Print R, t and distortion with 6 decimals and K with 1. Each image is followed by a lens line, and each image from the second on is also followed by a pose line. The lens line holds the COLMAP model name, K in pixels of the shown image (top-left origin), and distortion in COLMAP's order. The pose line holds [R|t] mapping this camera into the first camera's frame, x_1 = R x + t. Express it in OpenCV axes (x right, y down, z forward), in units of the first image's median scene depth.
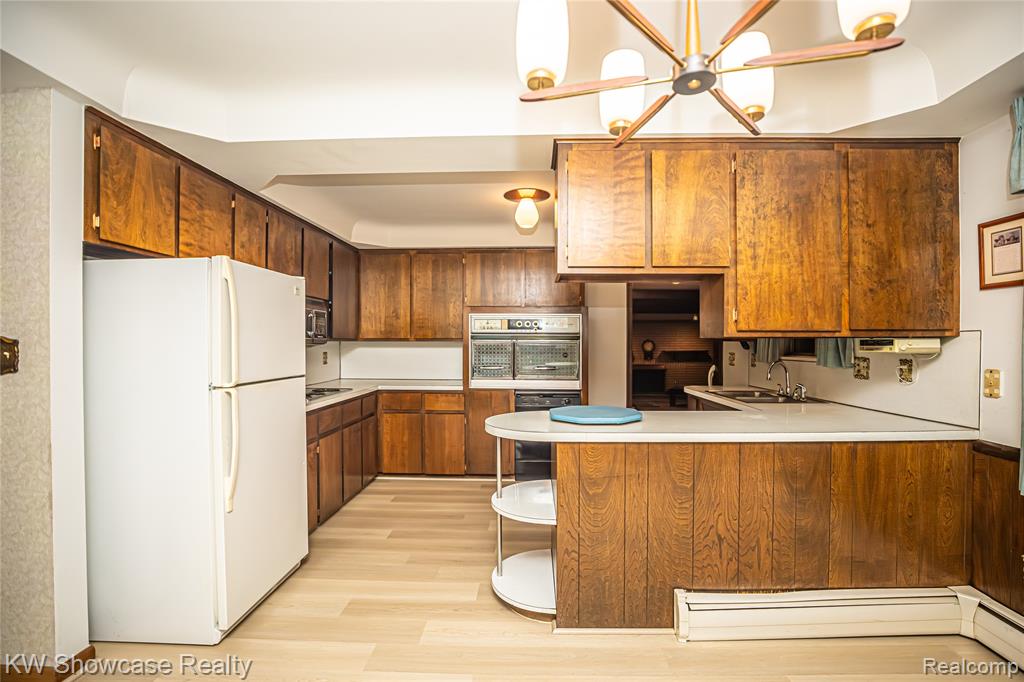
lens RADIAL K [[490.0, 0, 520.8], [0, 490.0, 350.7], [0, 0, 1]] dist [-0.031072, 0.005375]
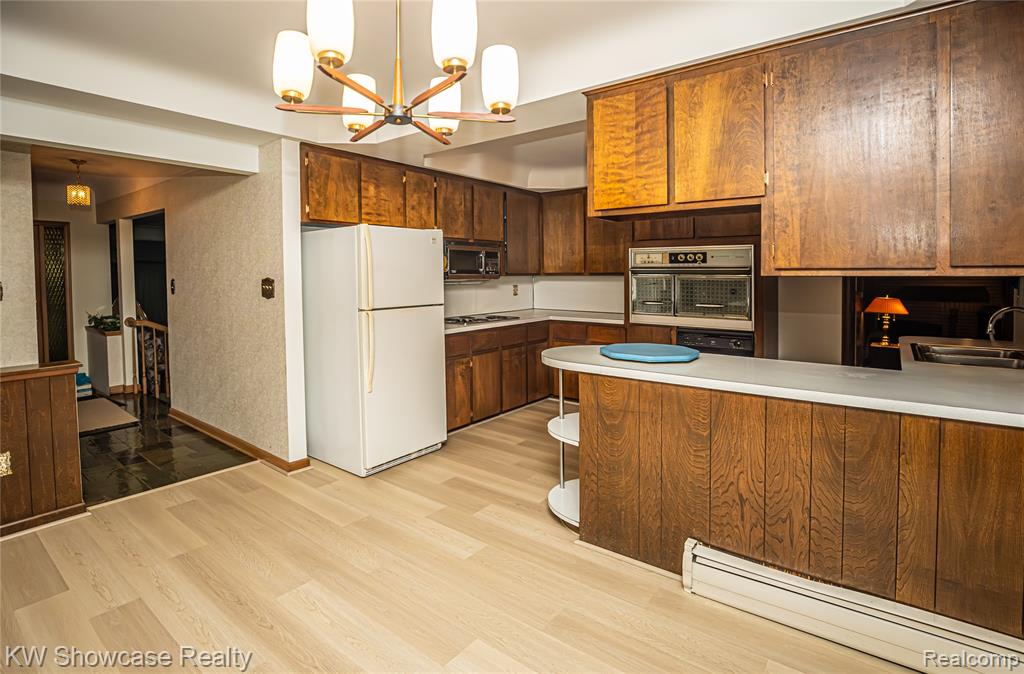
lens RADIAL K [[514.6, 0, 466.7], [0, 514.6, 298.0], [0, 0, 1]] dist [-0.017816, 0.000149]
pose [[0.779597, 0.025456, -0.625764, 0.591927], [-0.004757, 0.999385, 0.034728, -0.018346], [0.626263, -0.024097, 0.779239, -0.055633]]
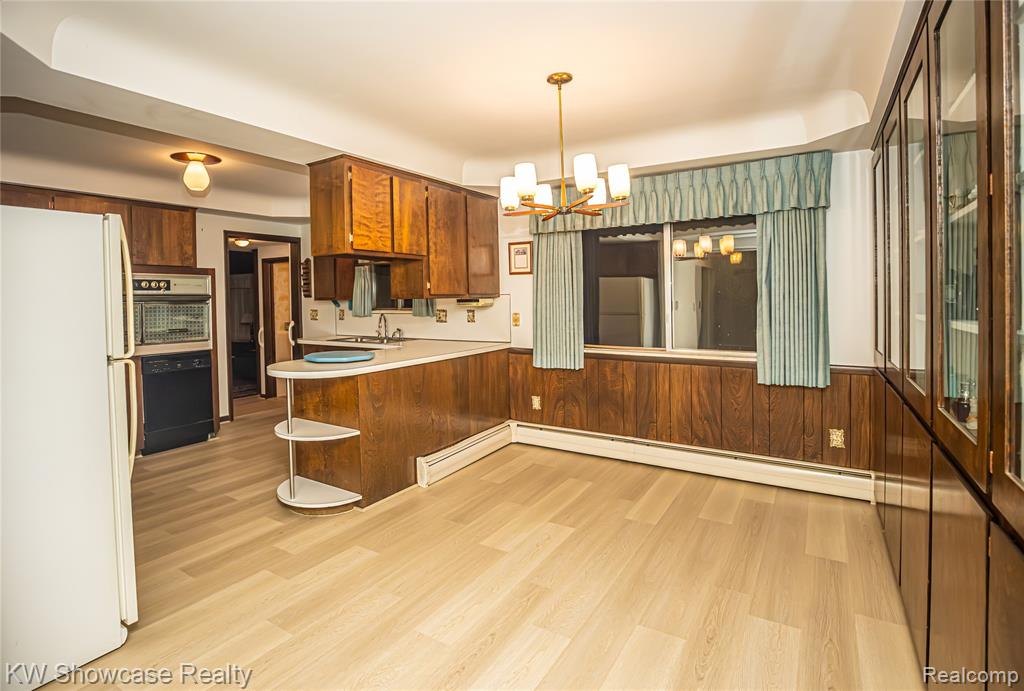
lens RADIAL K [[520.3, 0, 470.3], [0, 520.3, 307.9], [0, 0, 1]] dist [-0.034226, 0.003845]
pose [[0.545266, -0.024378, 0.837909, -0.966270], [0.024093, 0.999620, 0.013404, -0.017638], [-0.837917, 0.012879, 0.545646, -0.075799]]
